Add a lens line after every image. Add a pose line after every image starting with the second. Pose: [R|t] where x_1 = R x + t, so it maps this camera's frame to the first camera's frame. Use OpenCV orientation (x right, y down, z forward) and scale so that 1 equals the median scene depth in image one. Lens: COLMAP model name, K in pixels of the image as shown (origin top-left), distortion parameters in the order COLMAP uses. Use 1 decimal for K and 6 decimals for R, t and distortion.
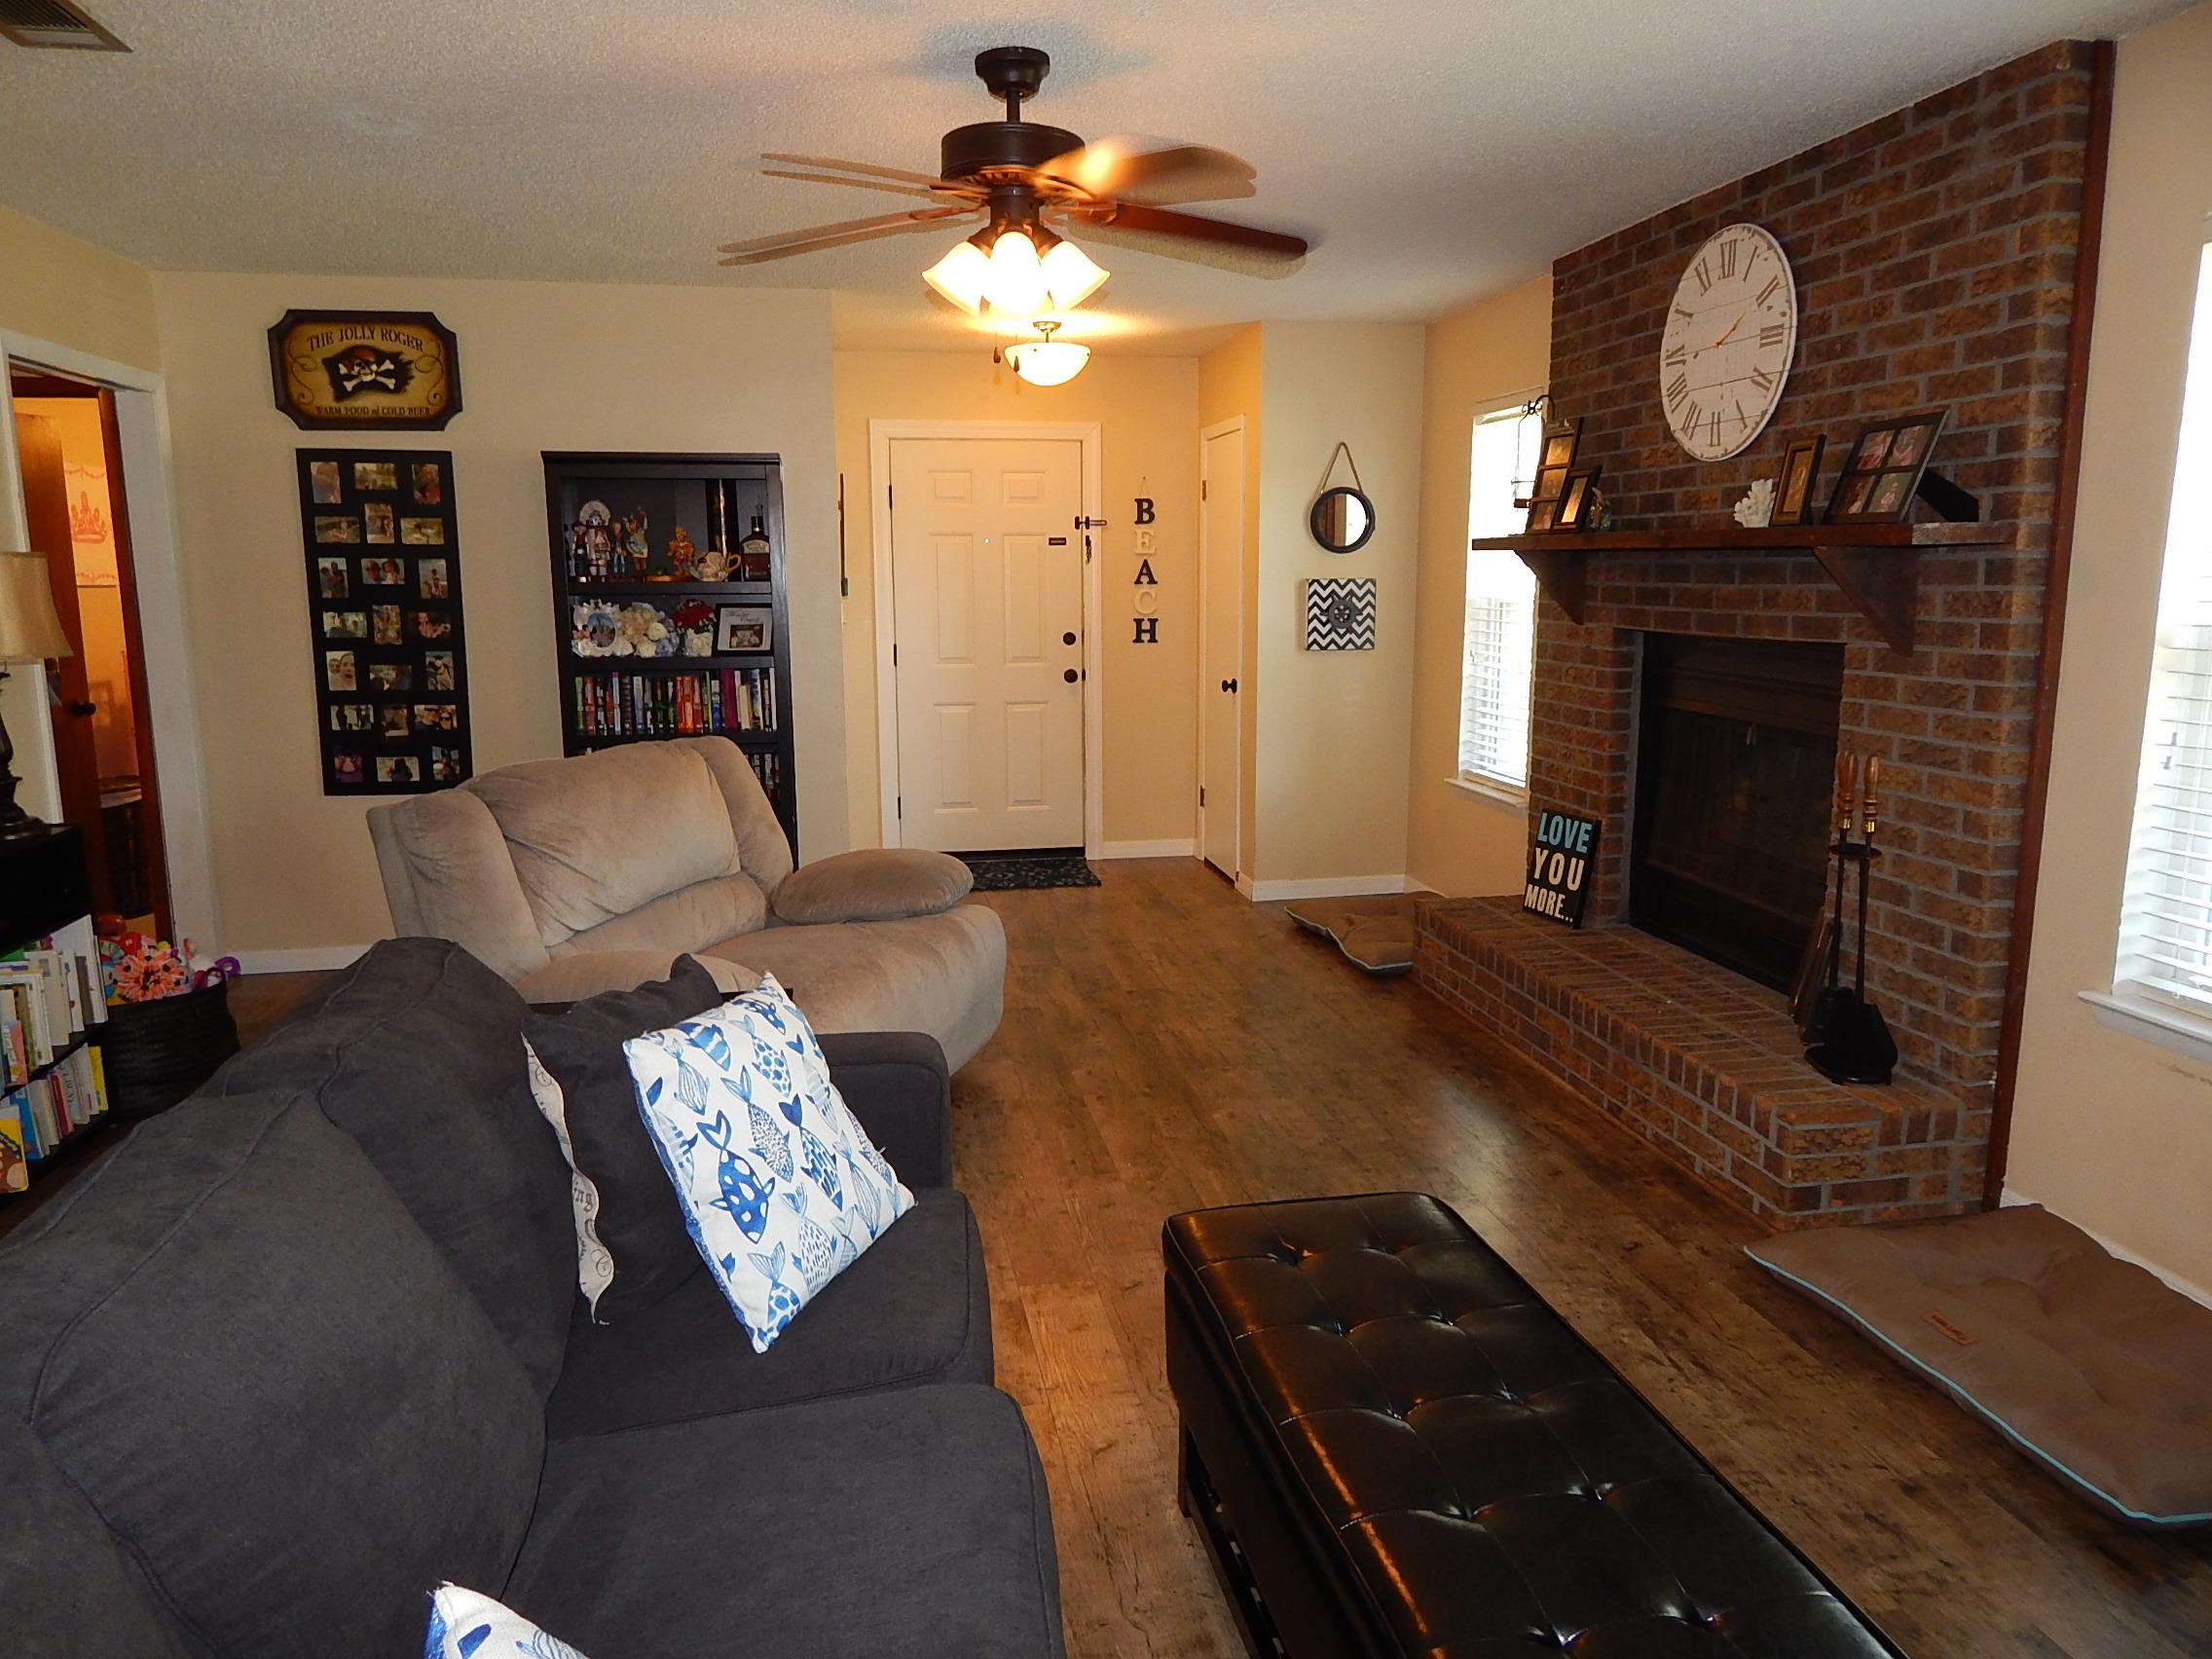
lens RADIAL K [[1481.6, 0, 1109.6], [0, 1481.6, 853.8], [0, 0, 1]] dist [-0.000155, -0.000113]
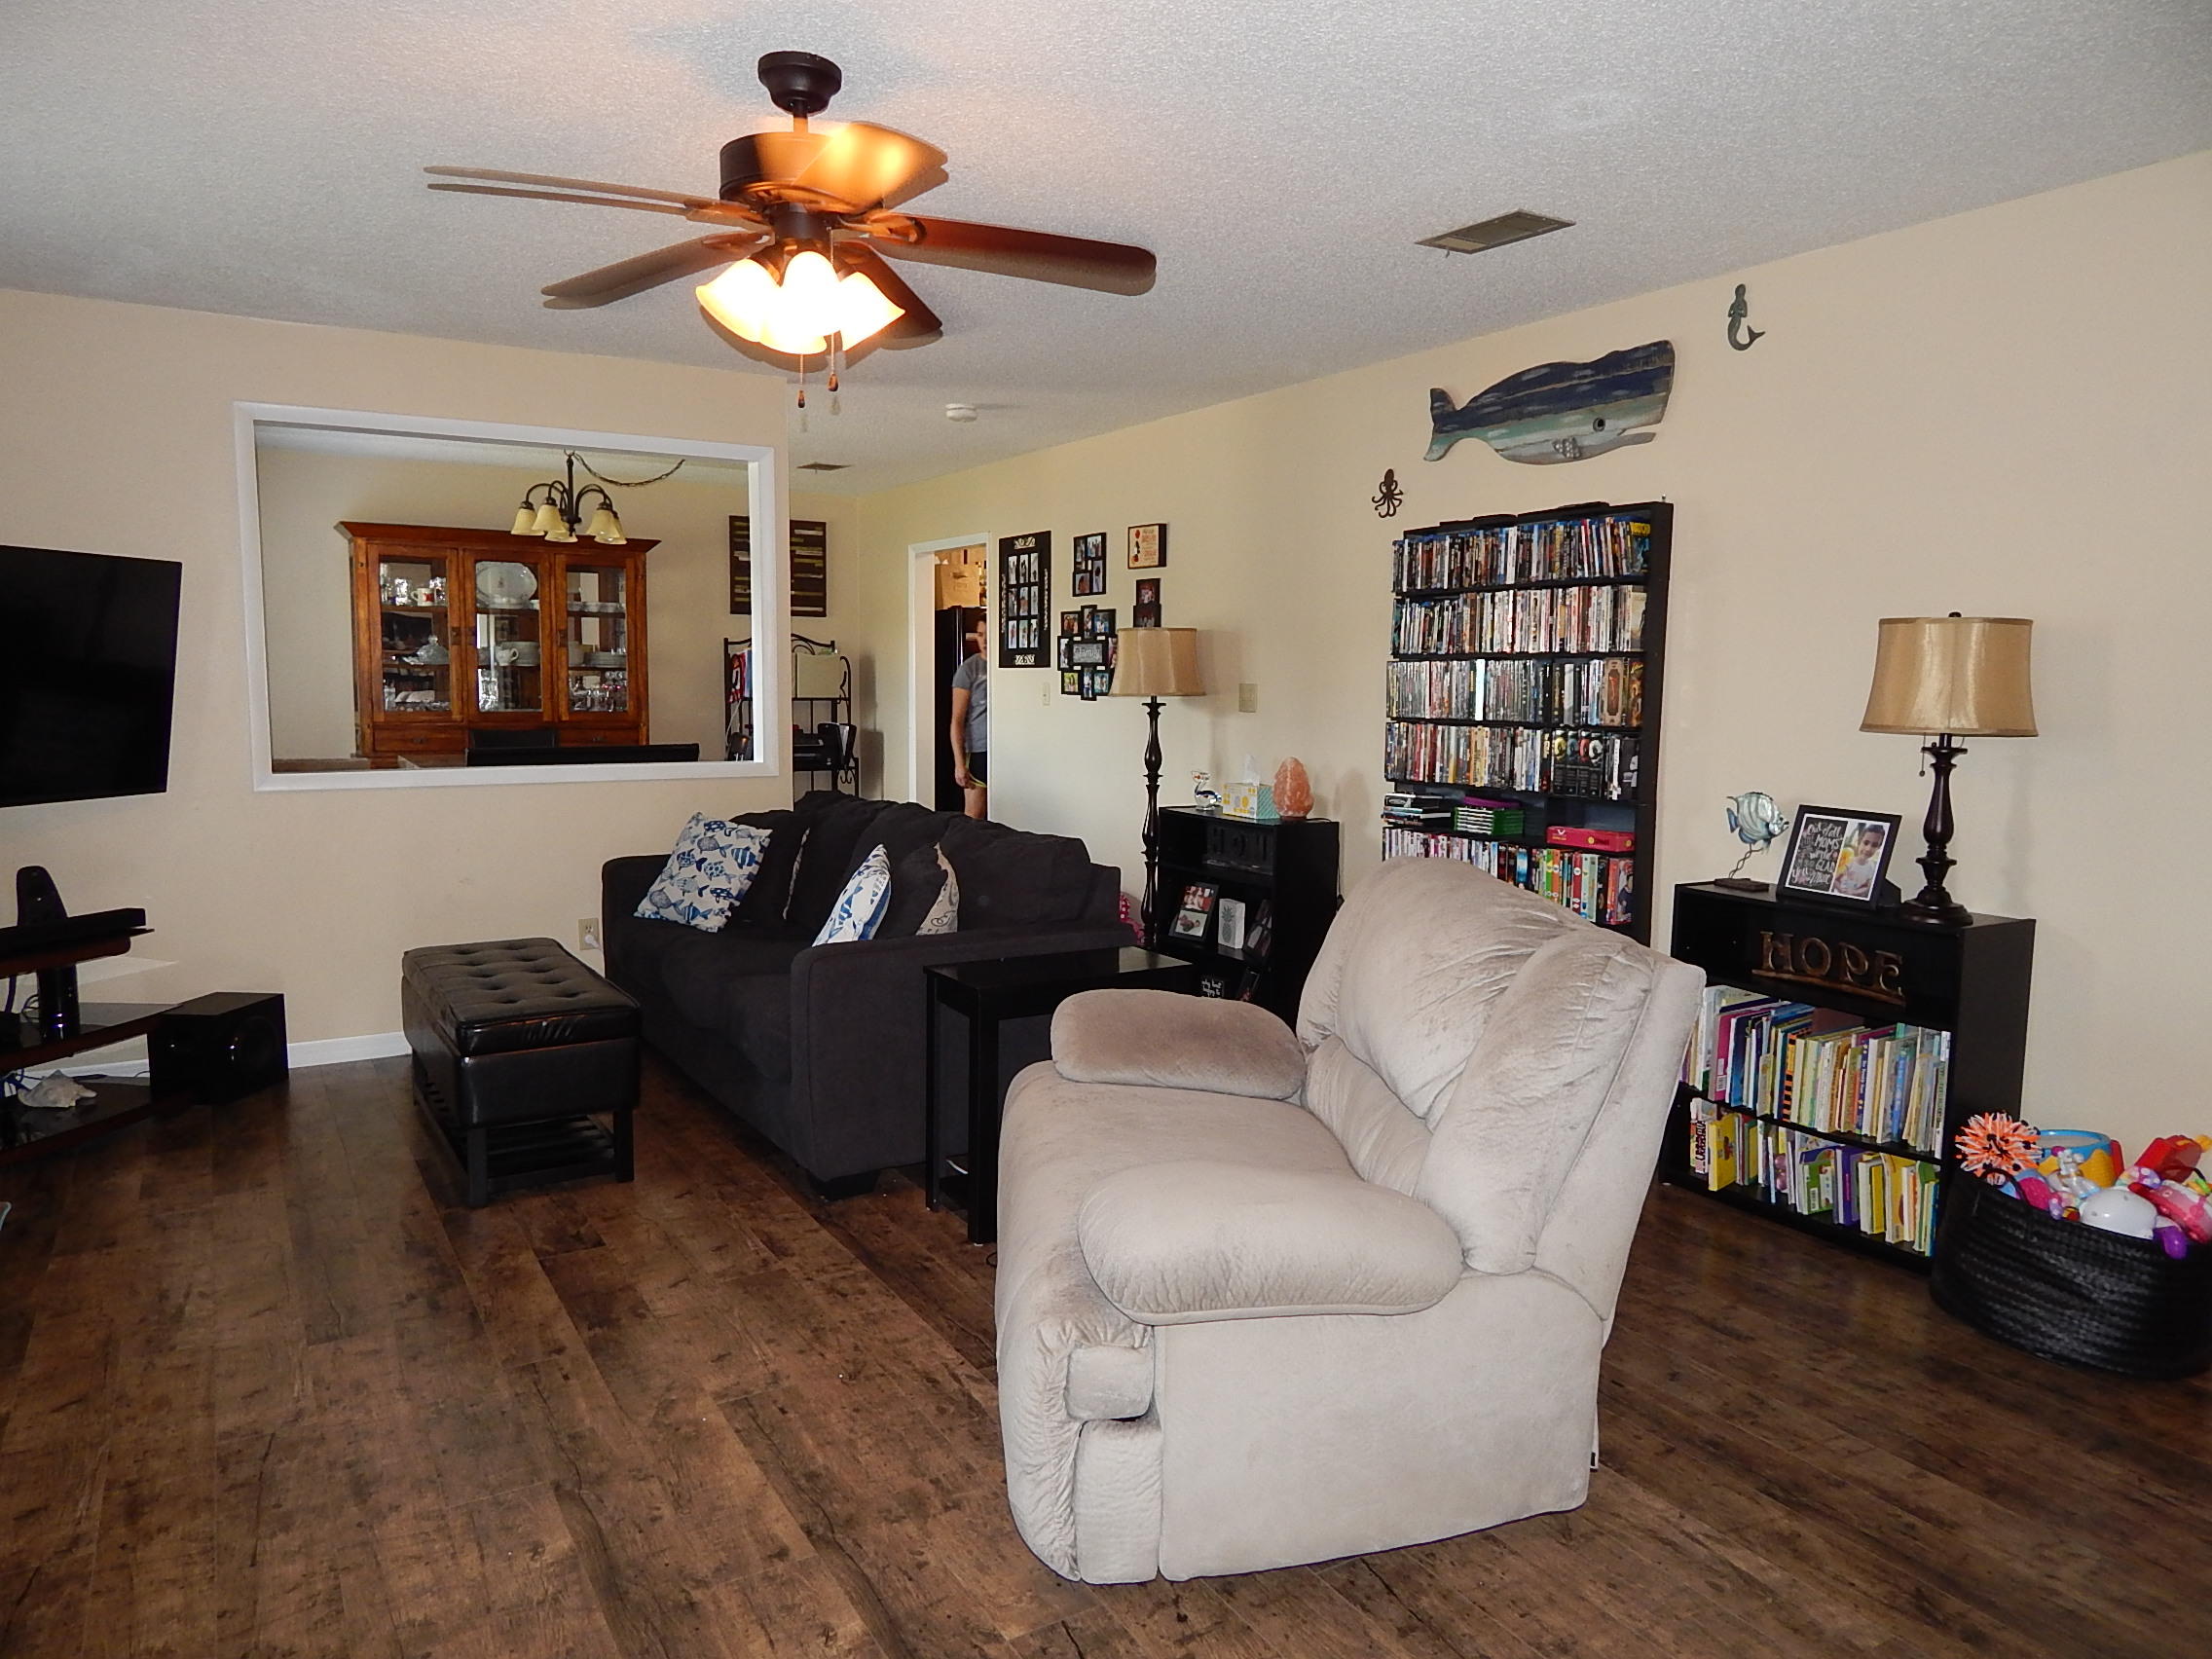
lens RADIAL K [[1464.7, 0, 1118.6], [0, 1464.7, 820.9], [0, 0, 1]] dist [0.012834, -0.009413]
pose [[-0.934884, 0.029893, -0.353692, 0.062623], [-0.072847, 0.959078, 0.273609, -0.259669], [0.347397, 0.281558, -0.894450, 1.471446]]
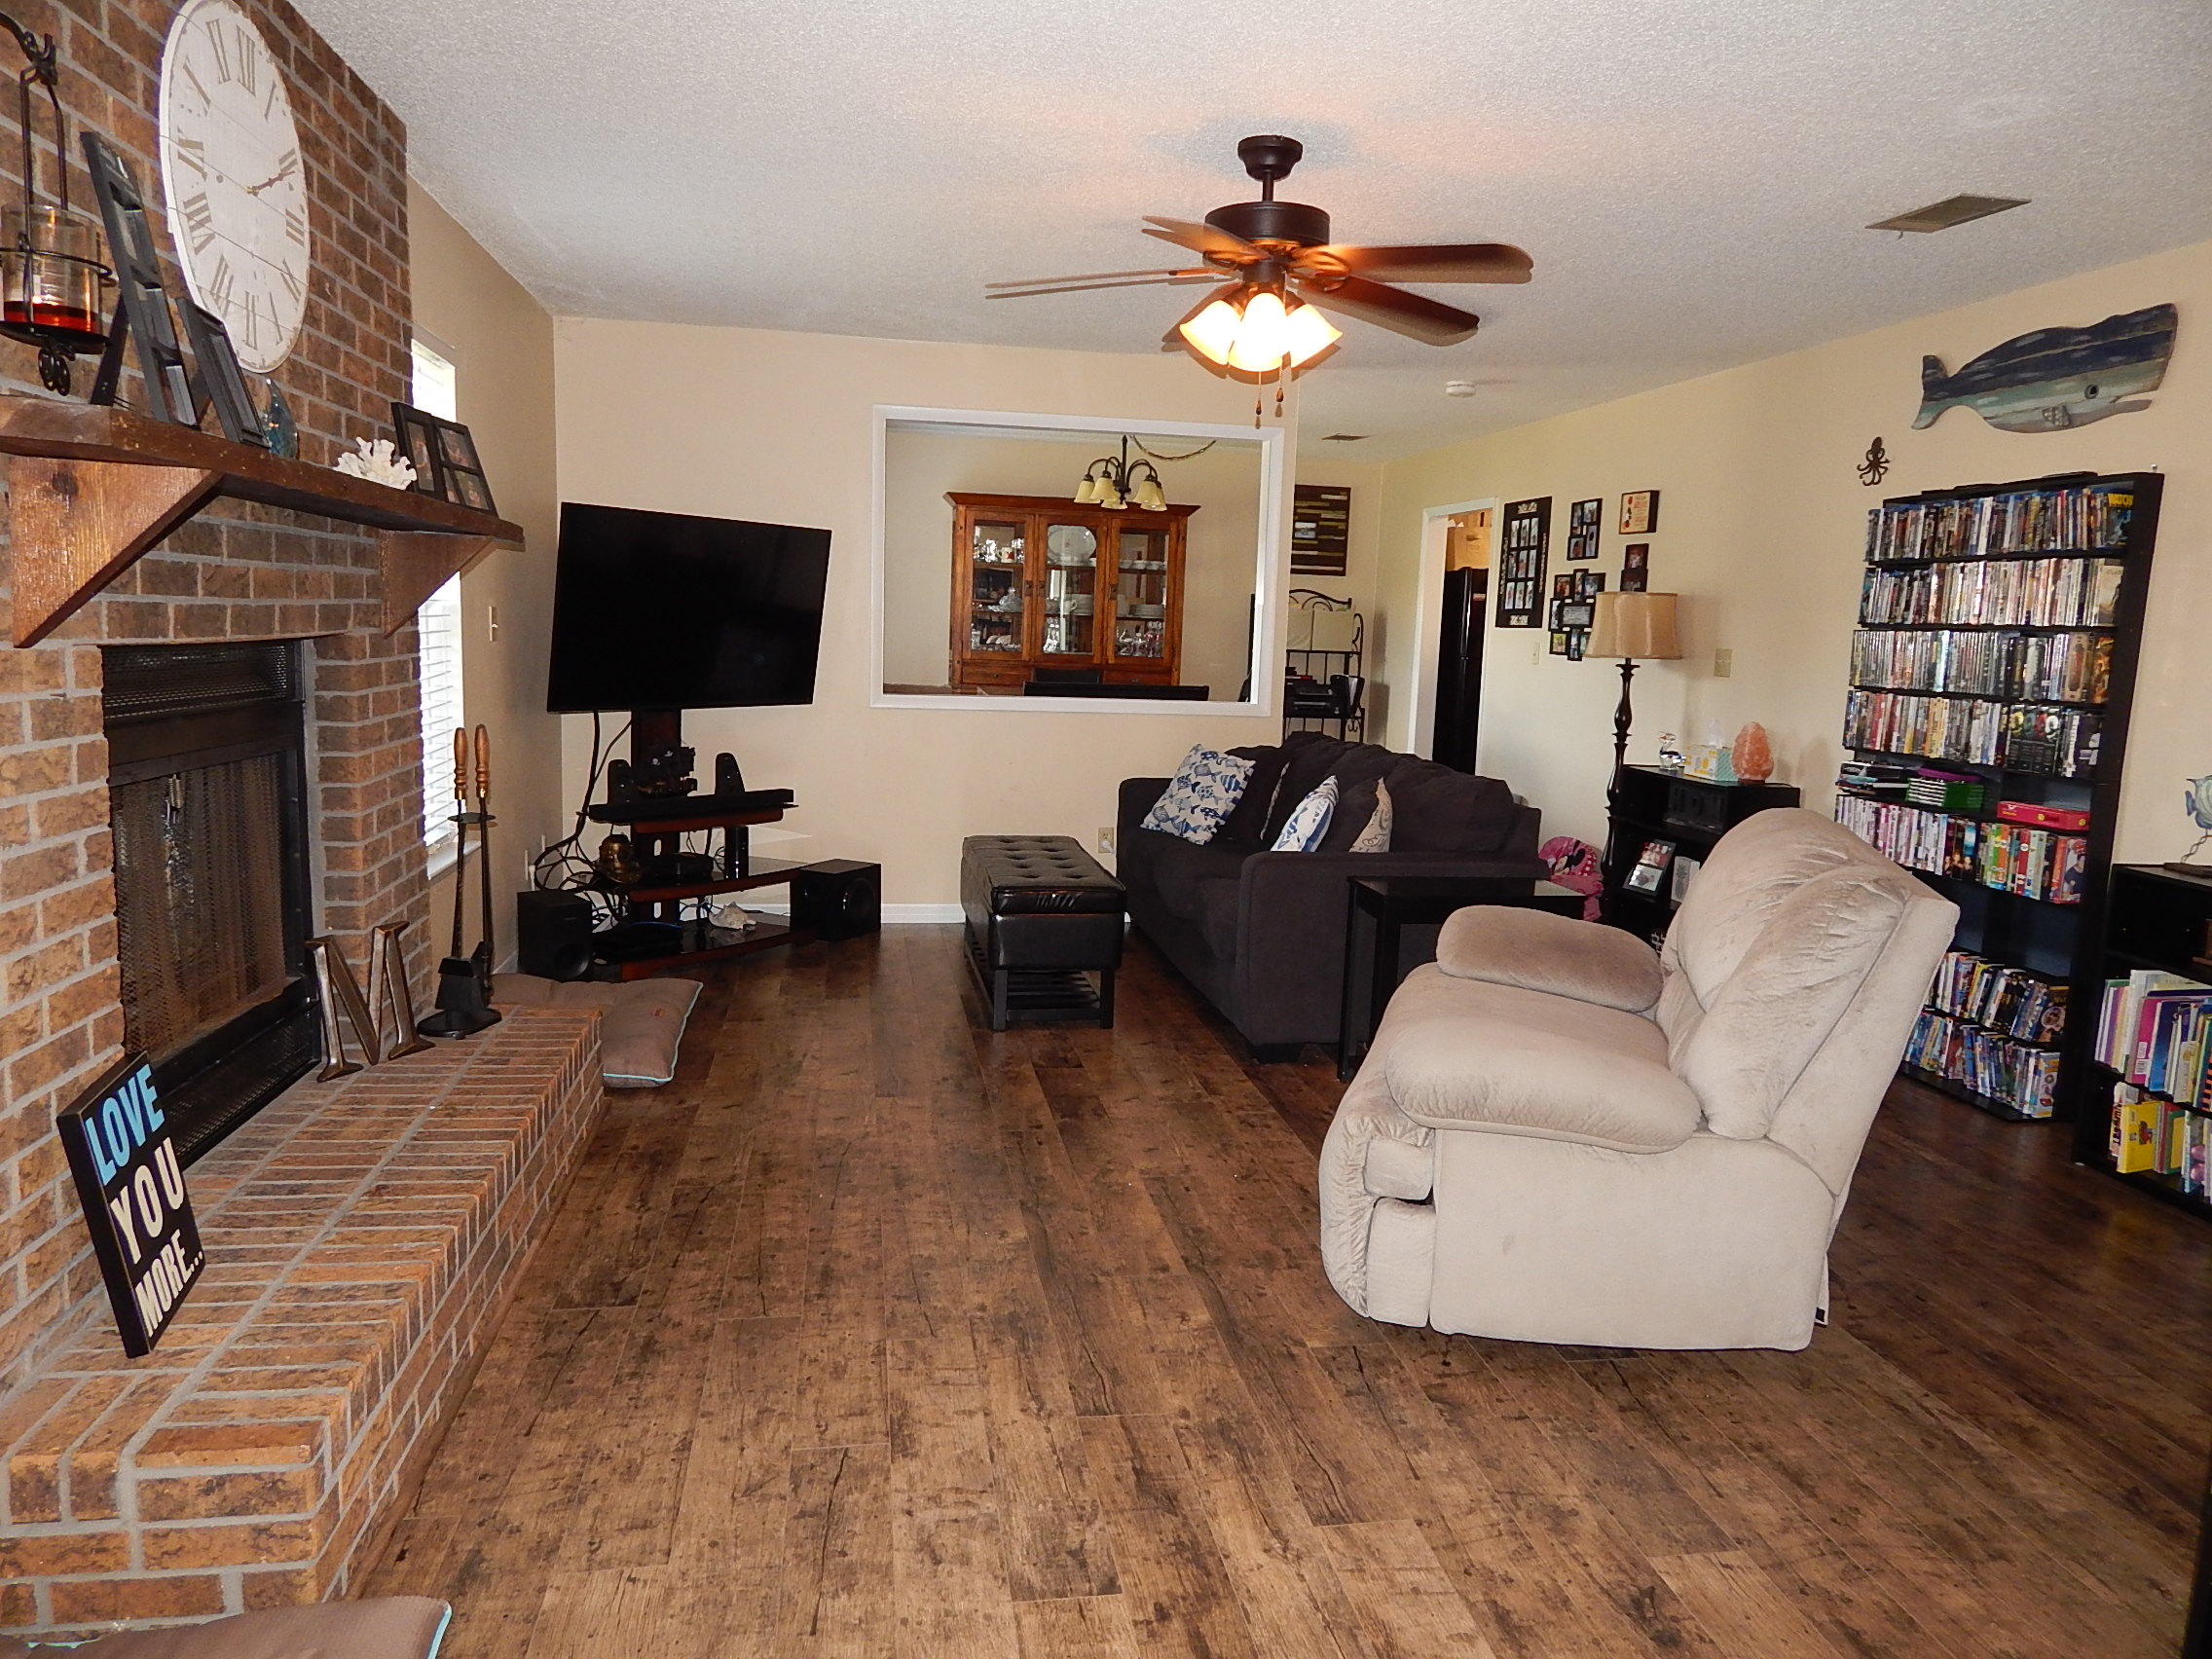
lens RADIAL K [[1464.7, 0, 1118.6], [0, 1464.7, 820.9], [0, 0, 1]] dist [0.012834, -0.009413]
pose [[-0.999390, -0.034511, 0.005418, 0.021165], [-0.030958, 0.946788, 0.320365, -0.294416], [-0.016186, 0.320002, -0.947279, 1.652935]]
